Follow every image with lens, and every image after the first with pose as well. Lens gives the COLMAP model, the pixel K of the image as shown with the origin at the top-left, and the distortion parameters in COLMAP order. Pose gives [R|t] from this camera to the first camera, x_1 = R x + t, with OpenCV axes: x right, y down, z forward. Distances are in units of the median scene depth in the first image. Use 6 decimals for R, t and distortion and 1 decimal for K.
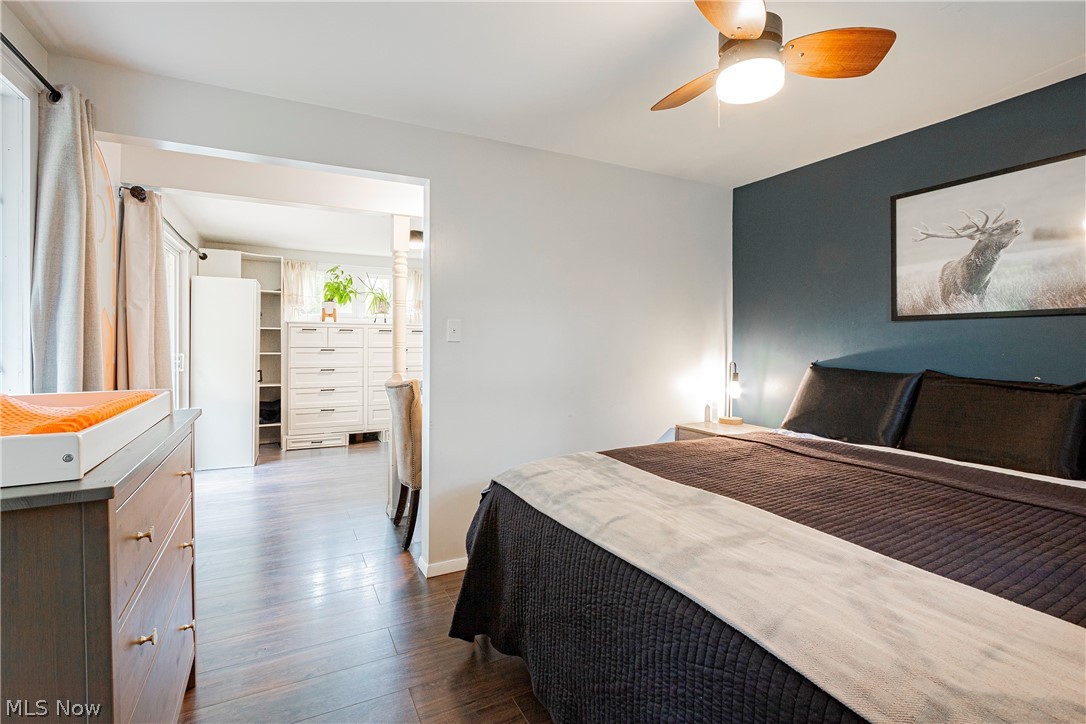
lens RADIAL K [[499.8, 0, 546.2], [0, 499.8, 349.1], [0, 0, 1]] dist [-0.017027, 0.001050]
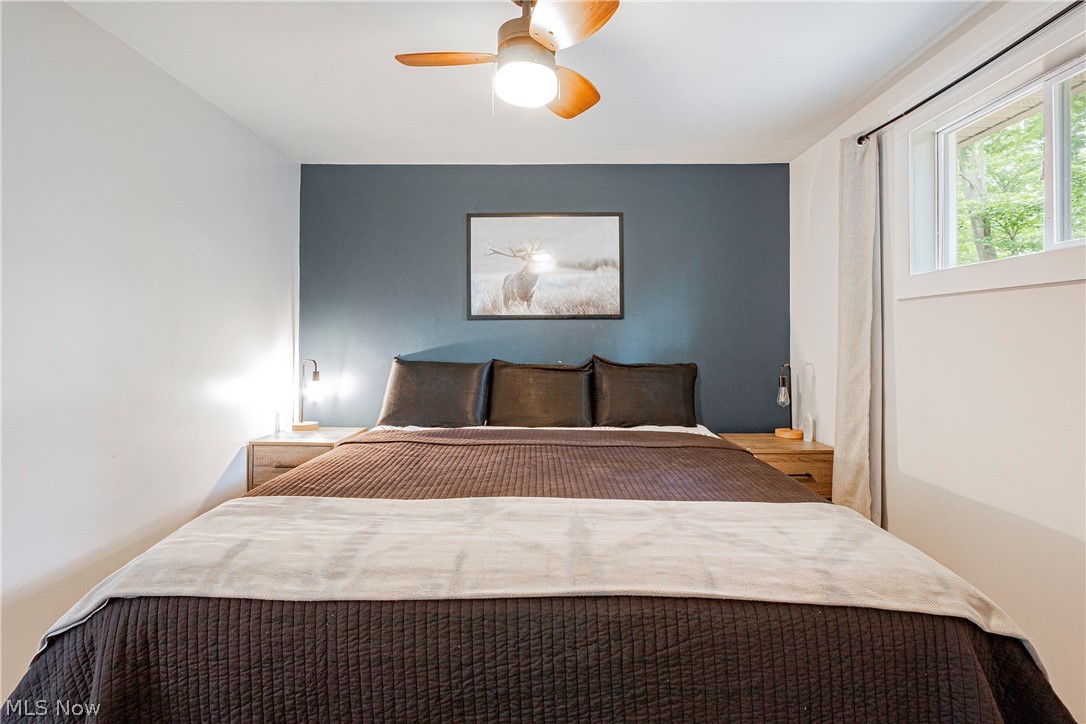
lens RADIAL K [[506.8, 0, 542.6], [0, 506.8, 337.8], [0, 0, 1]] dist [-0.016969, 0.000890]
pose [[0.479189, -0.001088, 0.877711, -0.436341], [0.011232, 0.999925, -0.004893, -0.007315], [-0.877640, 0.012203, 0.479165, 0.423453]]
